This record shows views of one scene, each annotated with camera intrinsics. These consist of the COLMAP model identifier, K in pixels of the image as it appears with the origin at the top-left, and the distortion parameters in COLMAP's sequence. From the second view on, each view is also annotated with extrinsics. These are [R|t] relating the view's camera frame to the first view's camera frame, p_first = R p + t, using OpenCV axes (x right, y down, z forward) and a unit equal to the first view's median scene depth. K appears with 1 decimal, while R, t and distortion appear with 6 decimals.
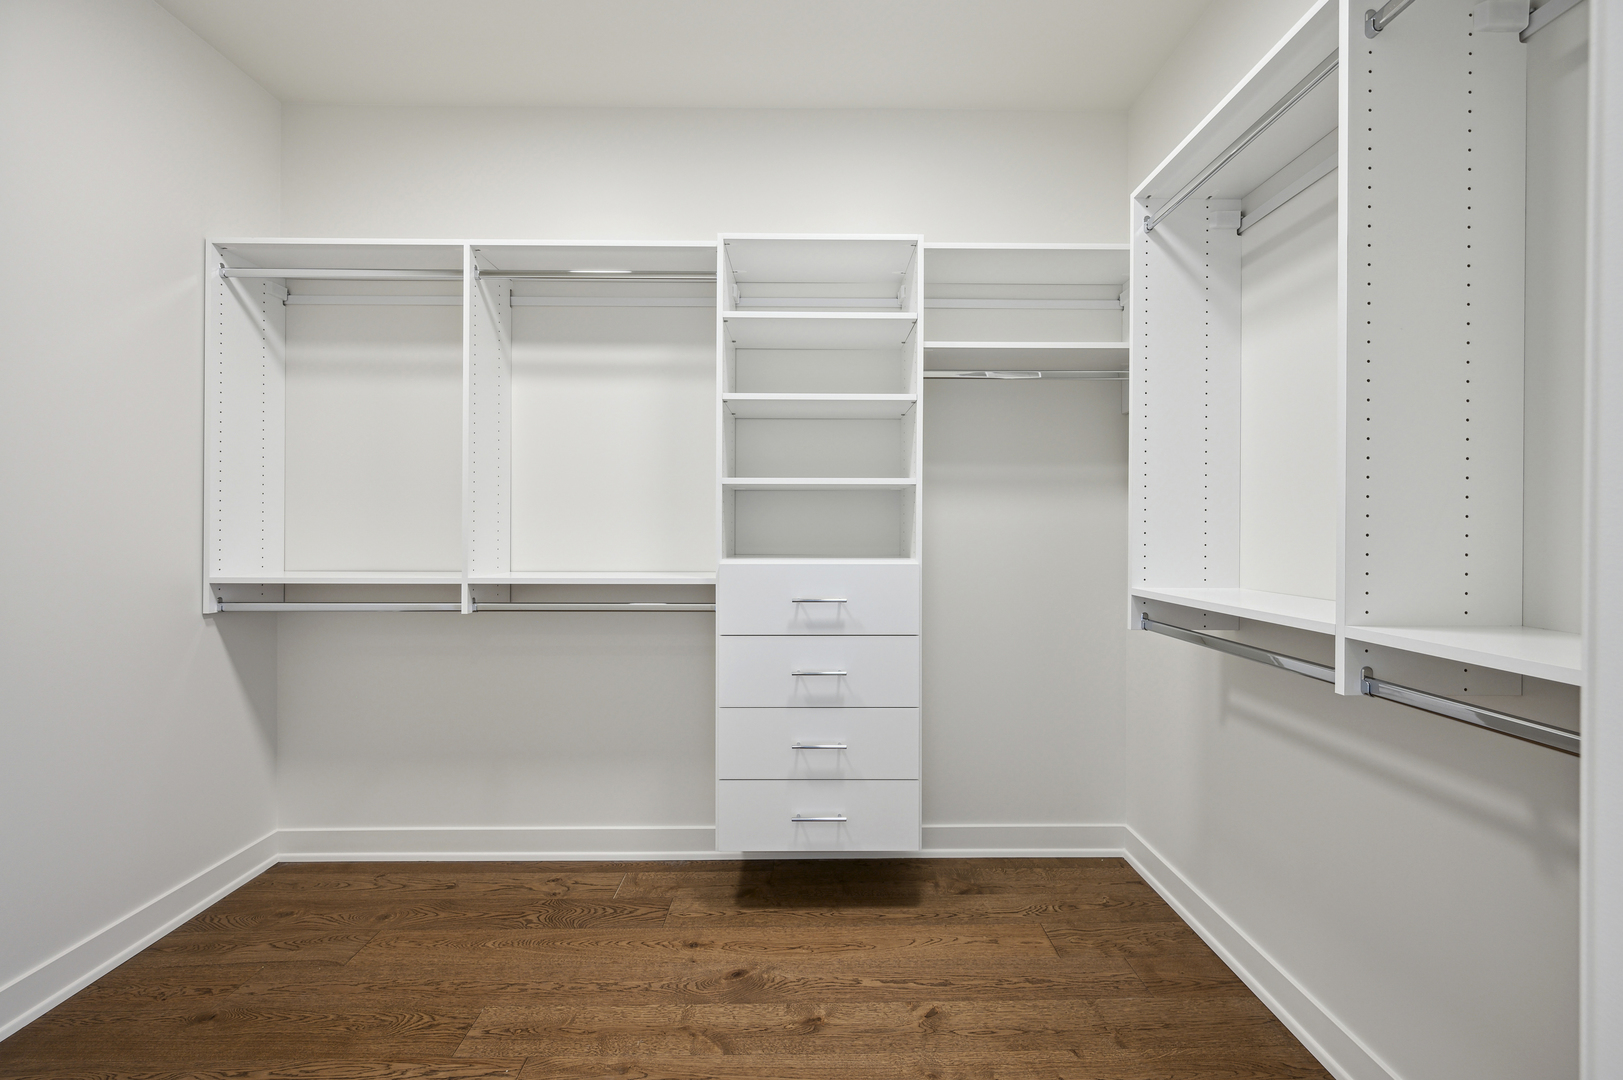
lens RADIAL K [[649.0, 0, 811.2], [0, 649.0, 527.7], [0, 0, 1]] dist [-0.005587, 0.002568]
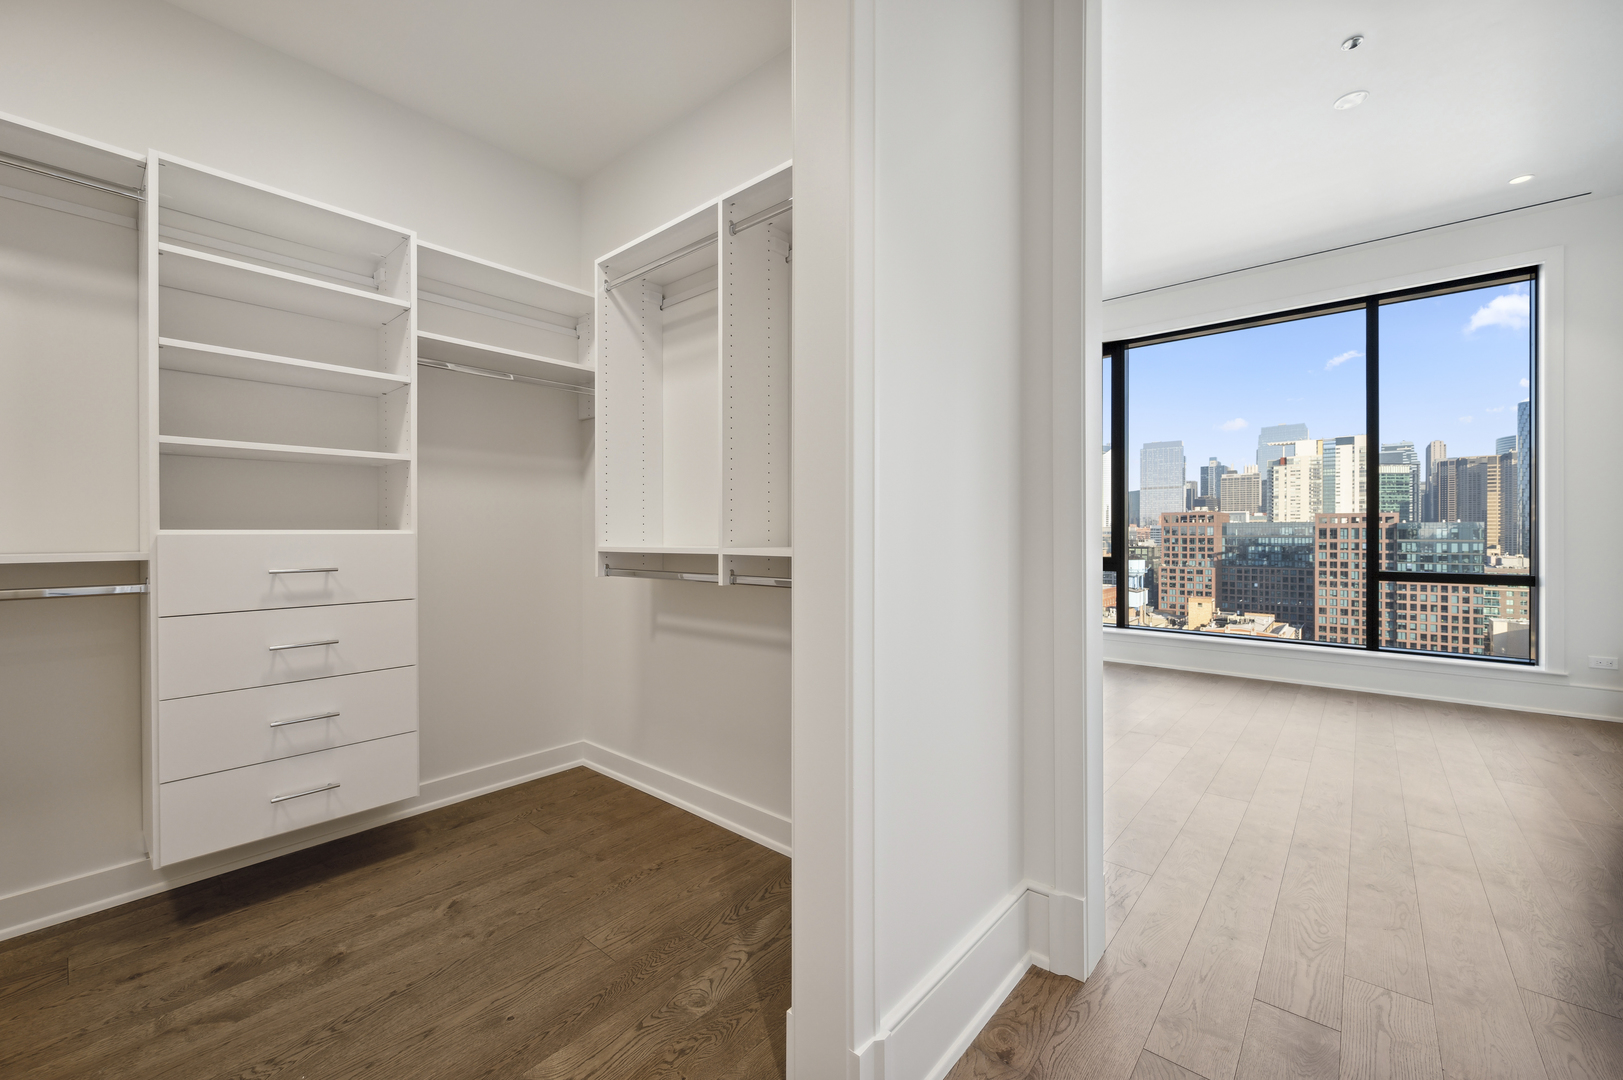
lens RADIAL K [[649.0, 0, 810.9], [0, 649.0, 532.8], [0, 0, 1]] dist [-0.005587, 0.002568]
pose [[0.657800, -0.005213, 0.753174, -0.228141], [0.004705, 0.999985, 0.002811, 0.057367], [-0.753178, 0.001695, 0.657815, -0.230898]]
